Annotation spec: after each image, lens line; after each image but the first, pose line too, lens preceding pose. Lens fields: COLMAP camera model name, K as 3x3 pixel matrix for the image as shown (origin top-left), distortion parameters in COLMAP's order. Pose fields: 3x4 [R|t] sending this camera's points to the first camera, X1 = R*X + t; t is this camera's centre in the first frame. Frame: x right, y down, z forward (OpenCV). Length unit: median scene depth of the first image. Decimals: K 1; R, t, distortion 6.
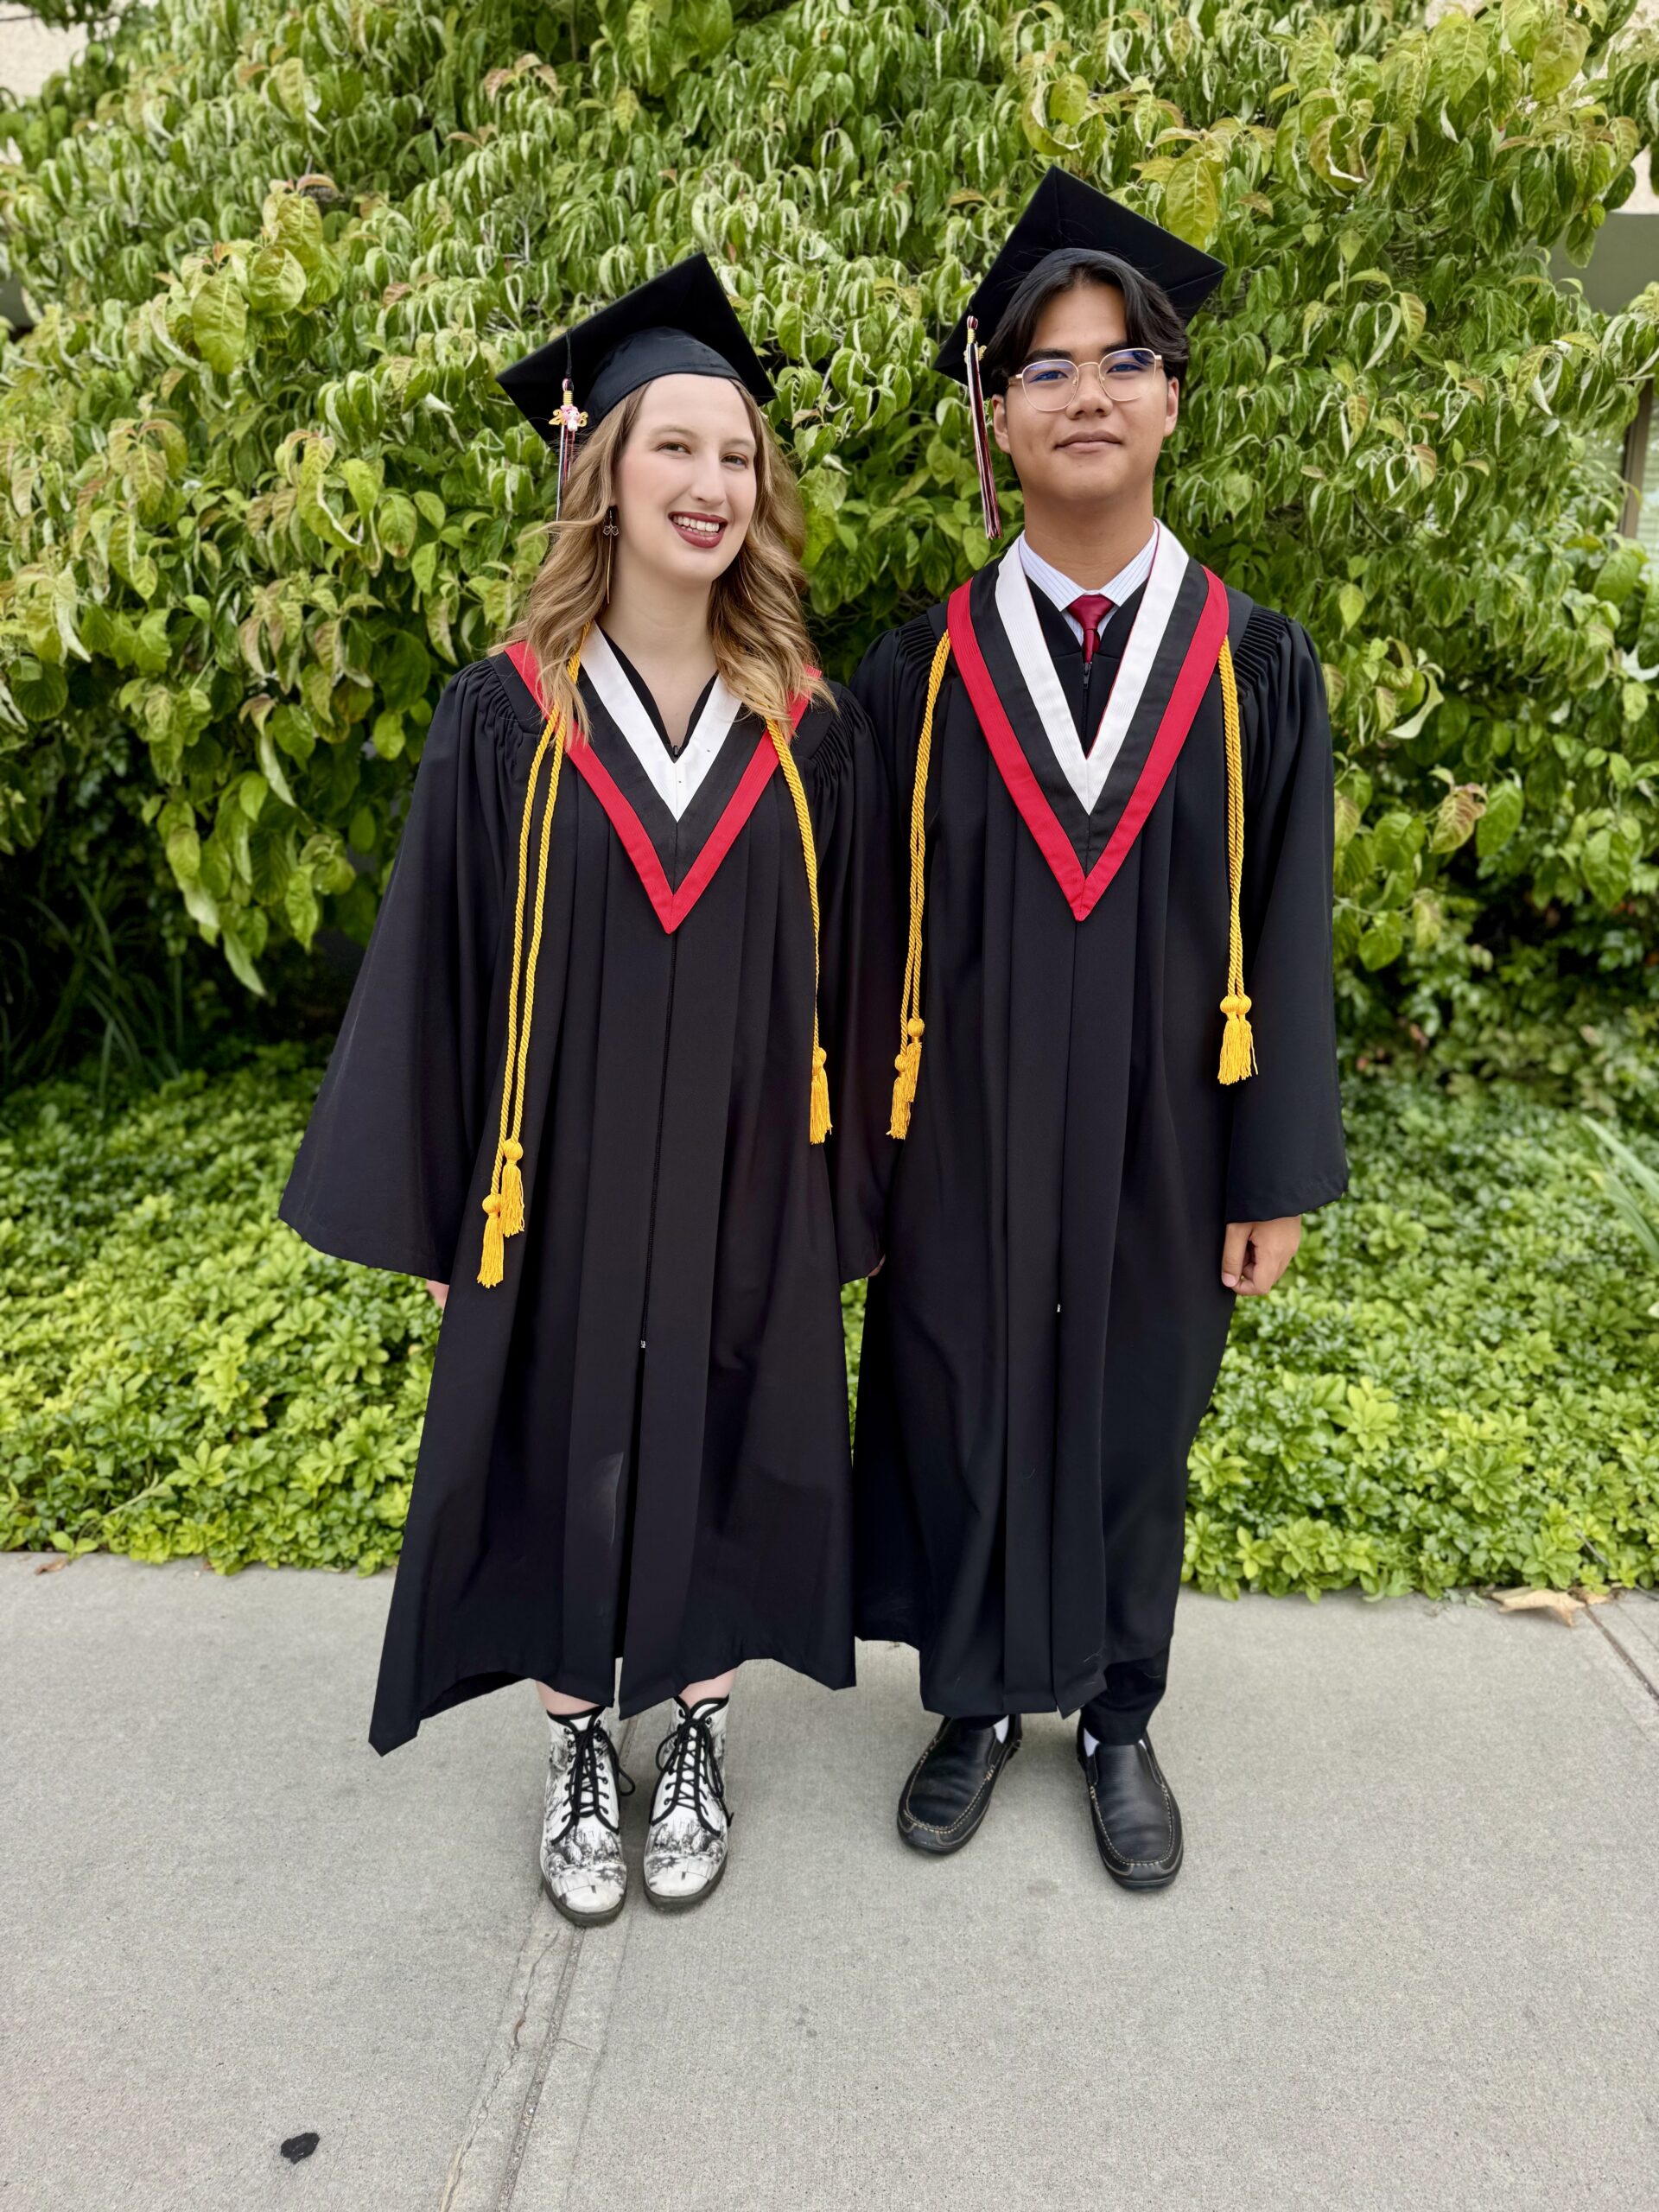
lens RADIAL K [[1570.4, 0, 819.0], [0, 1570.4, 1104.1], [0, 0, 1]] dist [-0.002906, -0.009201]
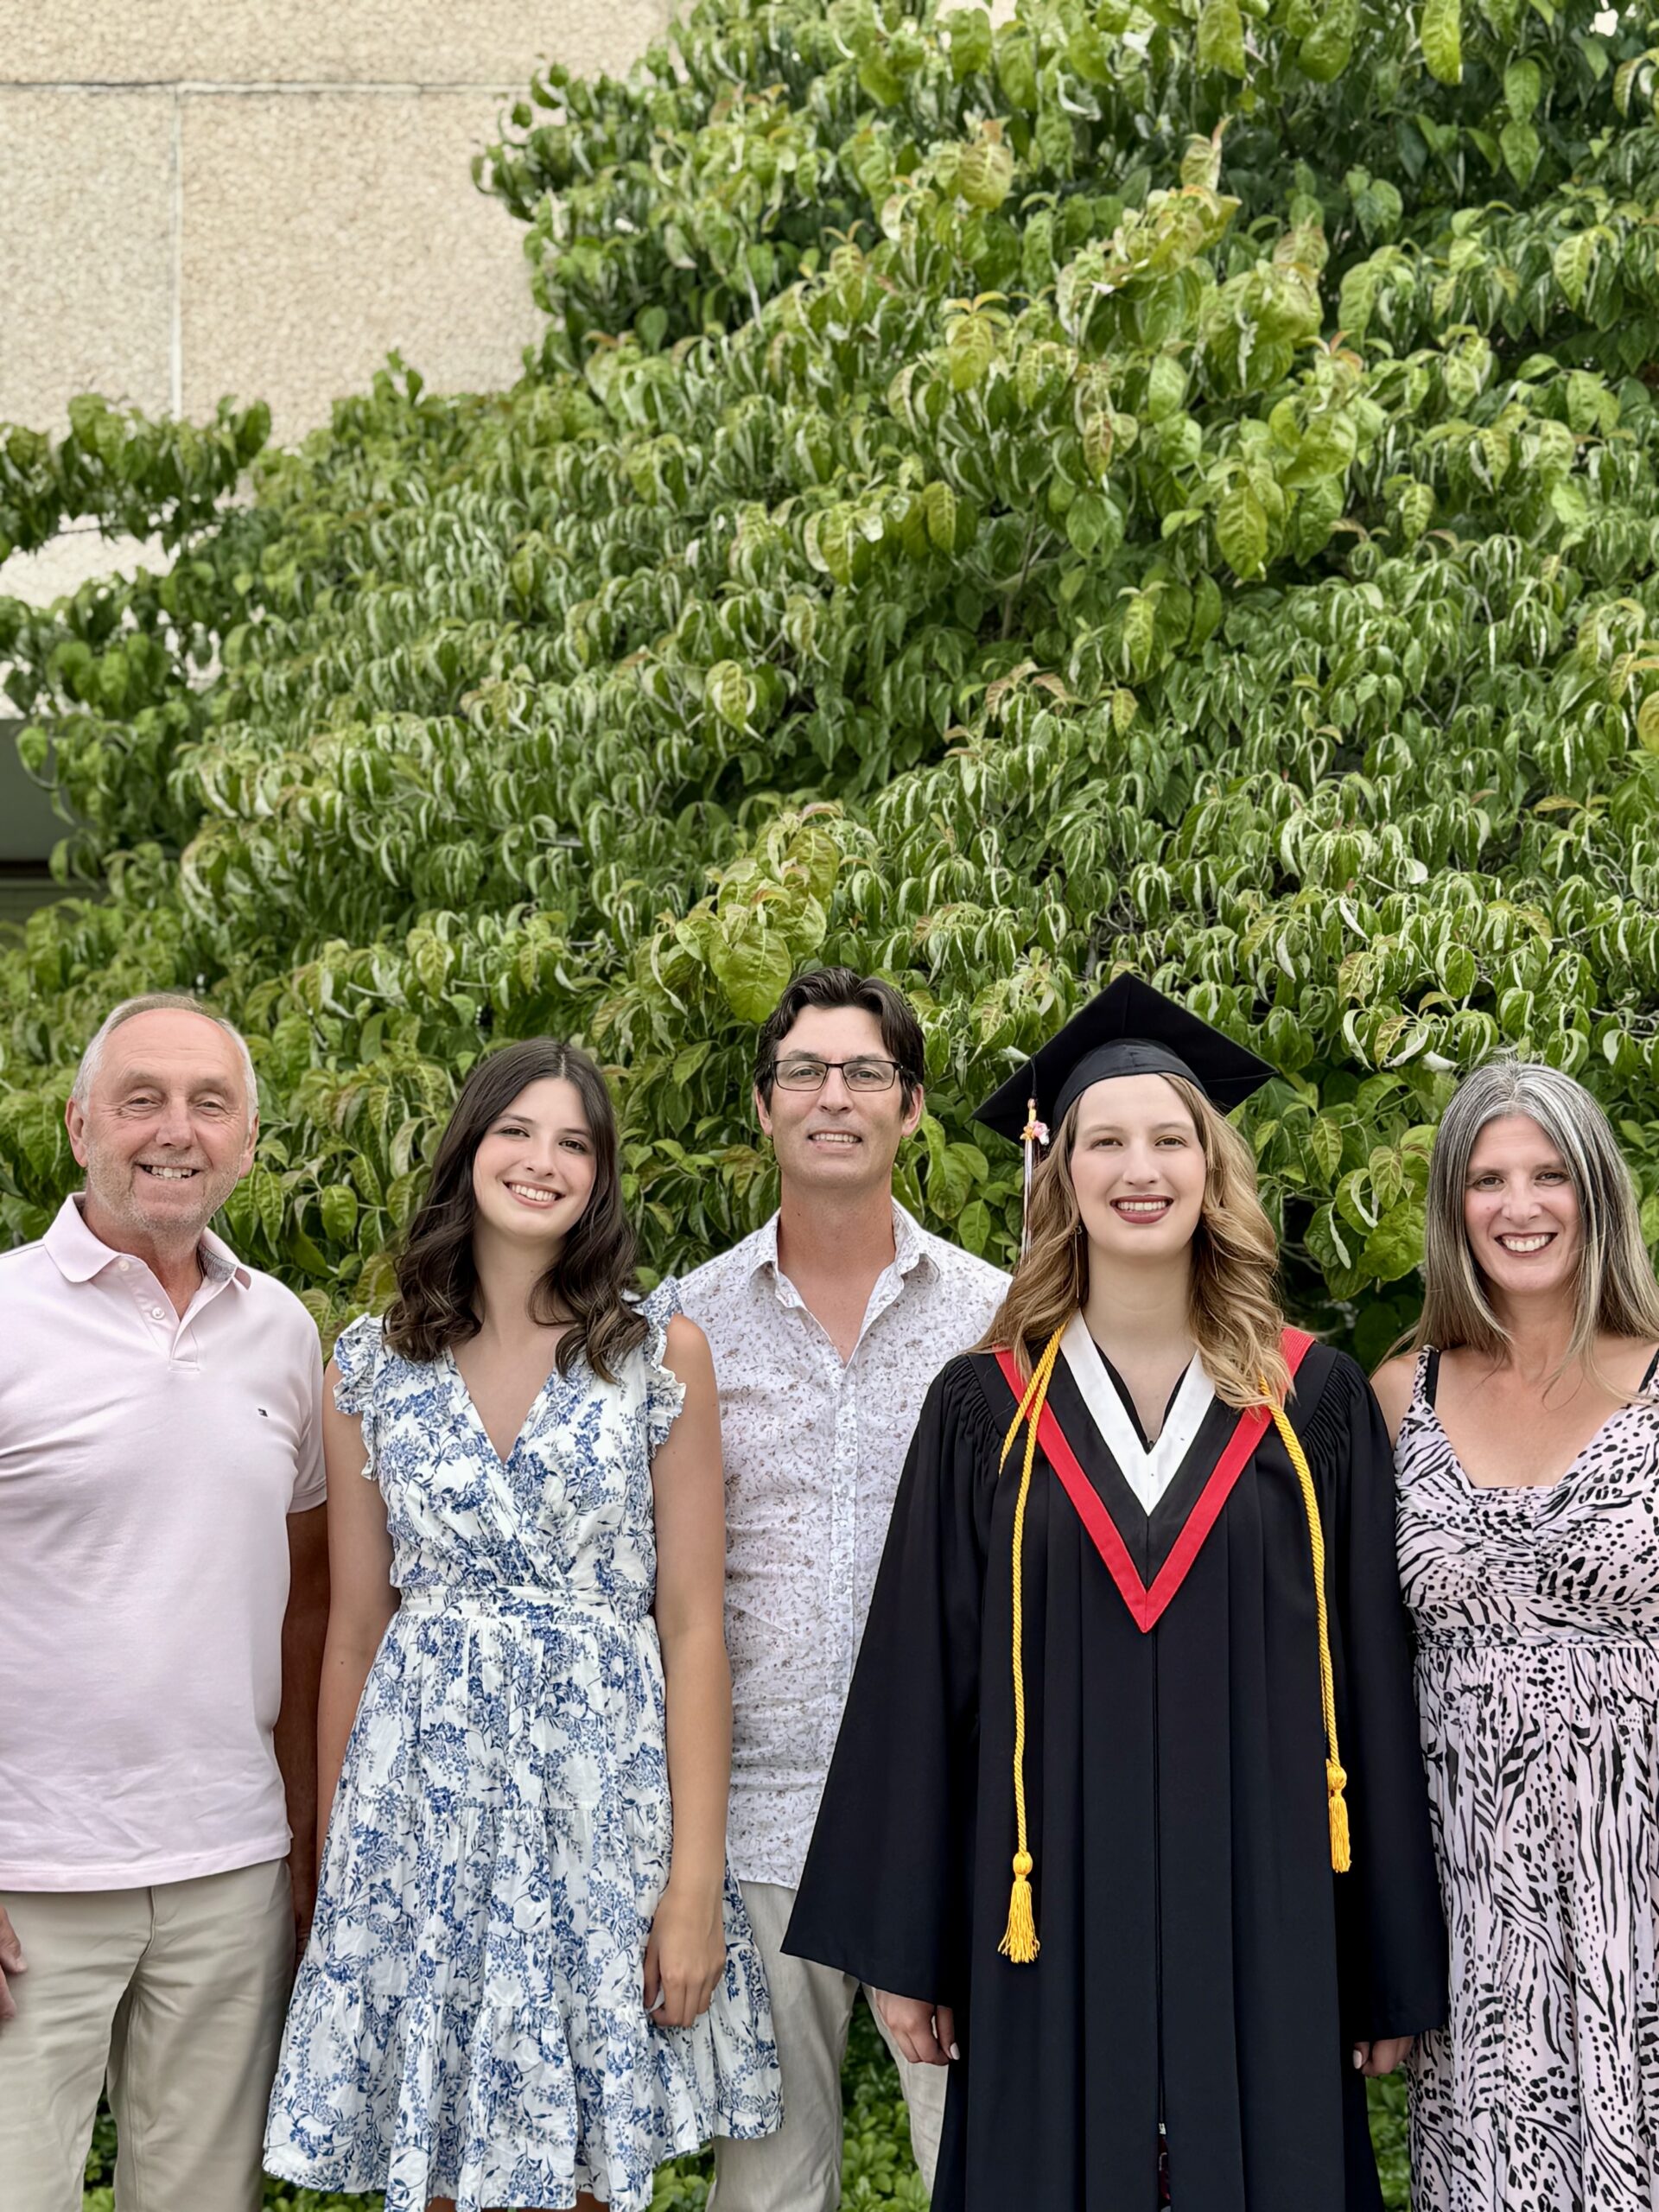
lens RADIAL K [[2881.1, 0, 819.9], [0, 2881.1, 1126.1], [0, 0, 1]] dist [0.143812, 0.000000]
pose [[0.999334, -0.022505, 0.028741, -0.354222], [0.030661, 0.944763, -0.326318, 0.096309], [-0.019810, 0.326981, 0.944823, -0.438299]]
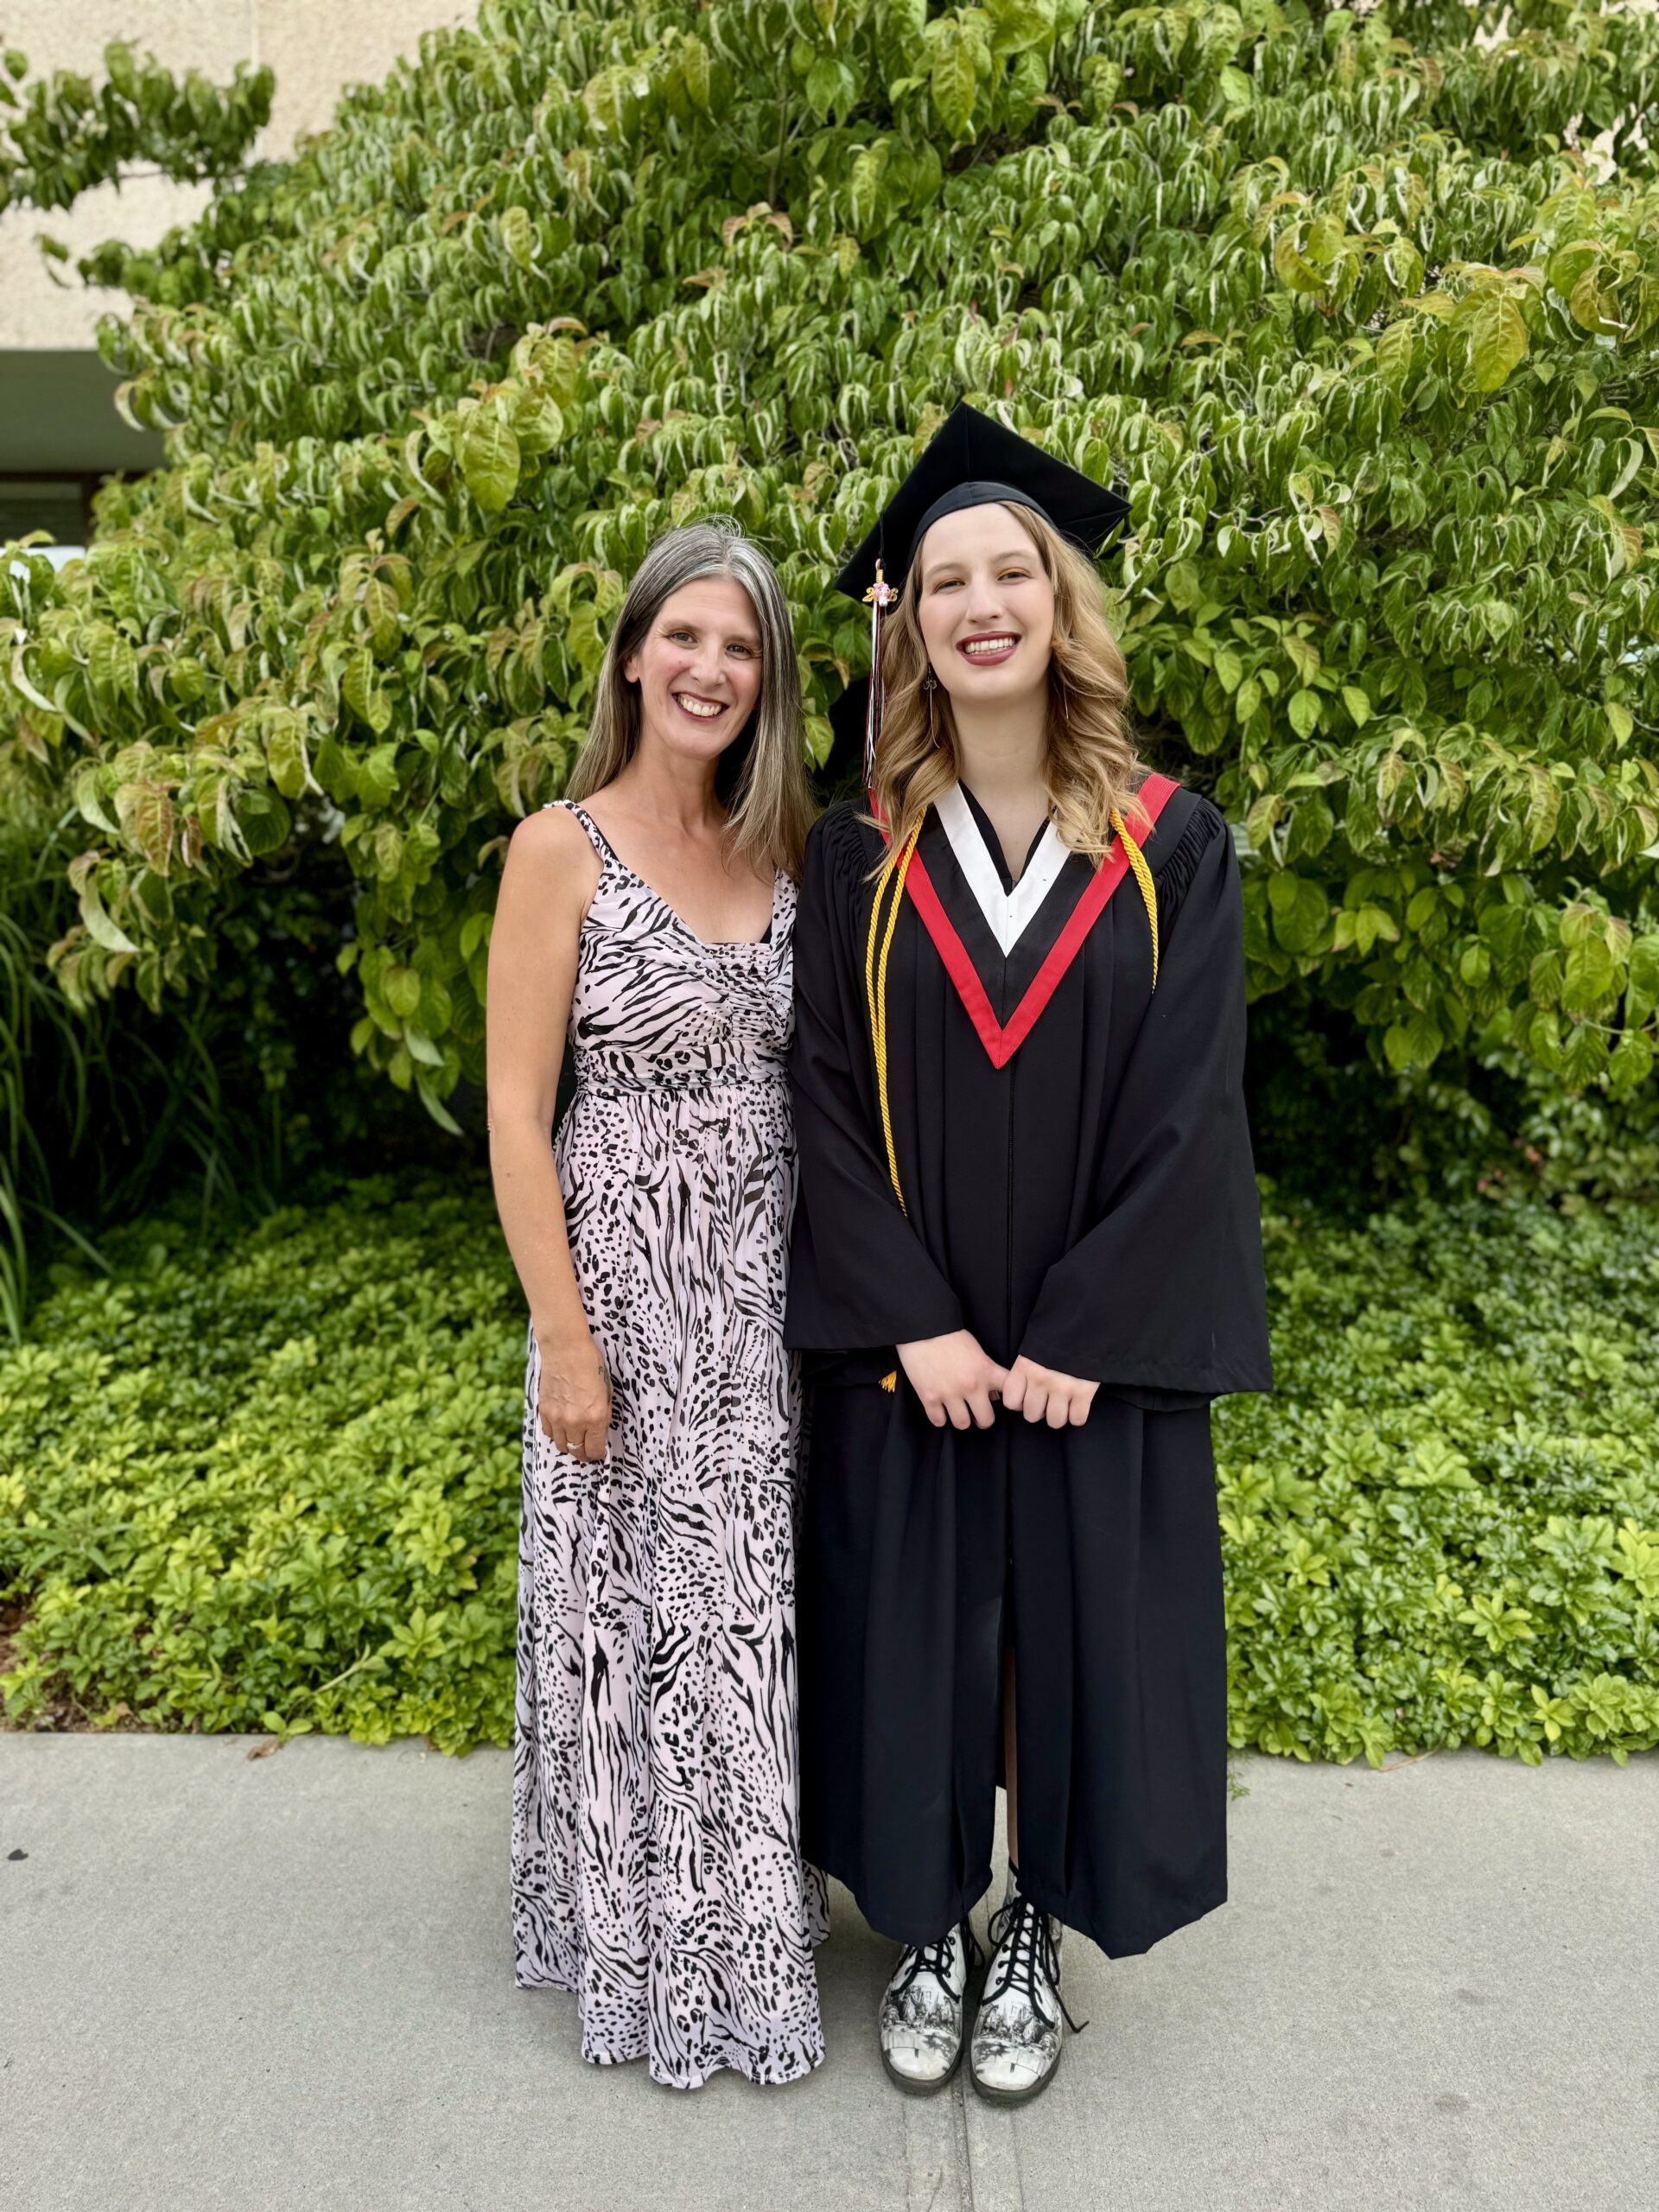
lens RADIAL K [[1570.4, 0, 821.0], [0, 1570.4, 1098.2], [0, 0, 1]] dist [-0.002906, -0.009201]
pose [[0.999771, -0.009670, 0.019070, -0.171604], [0.011188, 0.996641, -0.081129, -0.010942], [-0.018221, 0.081324, 0.996521, 0.035994]]
